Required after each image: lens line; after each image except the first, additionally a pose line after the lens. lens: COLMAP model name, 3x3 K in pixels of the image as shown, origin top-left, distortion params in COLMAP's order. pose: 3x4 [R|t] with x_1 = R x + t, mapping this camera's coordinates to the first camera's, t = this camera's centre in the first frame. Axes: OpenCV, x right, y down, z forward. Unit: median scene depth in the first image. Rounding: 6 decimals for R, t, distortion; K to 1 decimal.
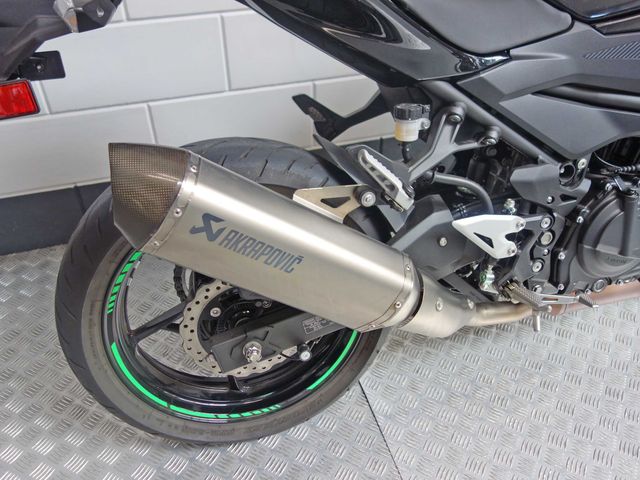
lens RADIAL K [[571.1, 0, 320.0], [0, 571.1, 240.0], [0, 0, 1]] dist [0.002178, 0.006990]
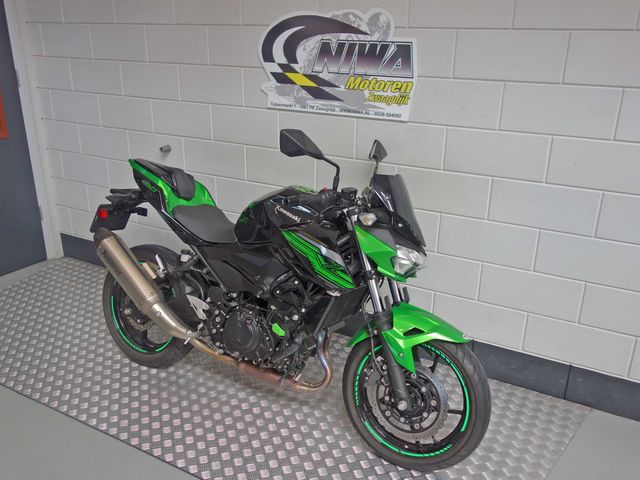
lens RADIAL K [[555.0, 0, 320.0], [0, 555.0, 240.0], [0, 0, 1]] dist [0.002814, 0.000734]
pose [[0.687402, 0.268486, -0.674829, 2.353531], [-0.464600, 0.876733, -0.124441, -0.222601], [0.558234, 0.399066, 0.727407, -0.686641]]
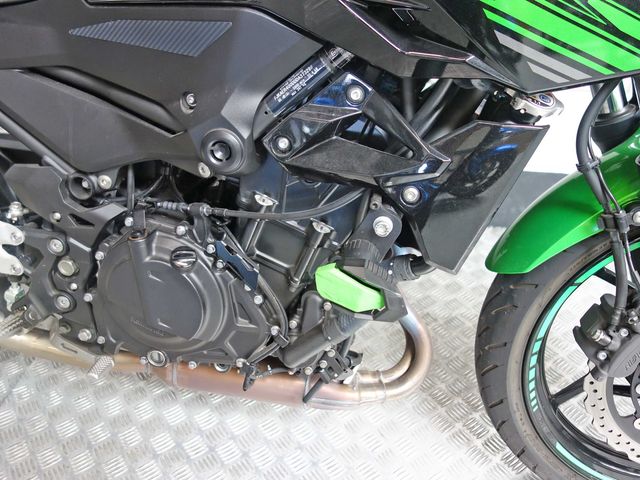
lens RADIAL K [[571.1, 0, 320.0], [0, 571.1, 240.0], [0, 0, 1]] dist [0.002178, 0.006990]
pose [[0.887348, 0.272913, -0.371662, 1.022348], [-0.281063, 0.959113, 0.033241, -0.167316], [0.365538, 0.074964, 0.927773, 0.424800]]
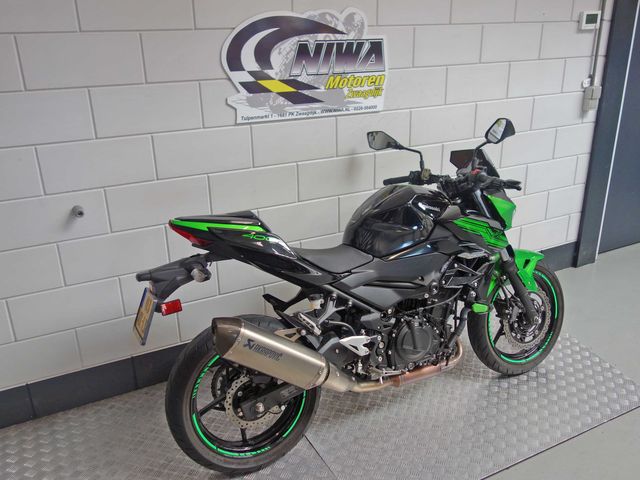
lens RADIAL K [[571.1, 0, 320.0], [0, 571.1, 240.0], [0, 0, 1]] dist [0.002178, 0.006990]
pose [[0.984901, -0.078138, 0.154484, -0.175747], [0.122973, 0.943862, -0.306599, 0.284140], [-0.121854, 0.320967, 0.939219, -1.319449]]
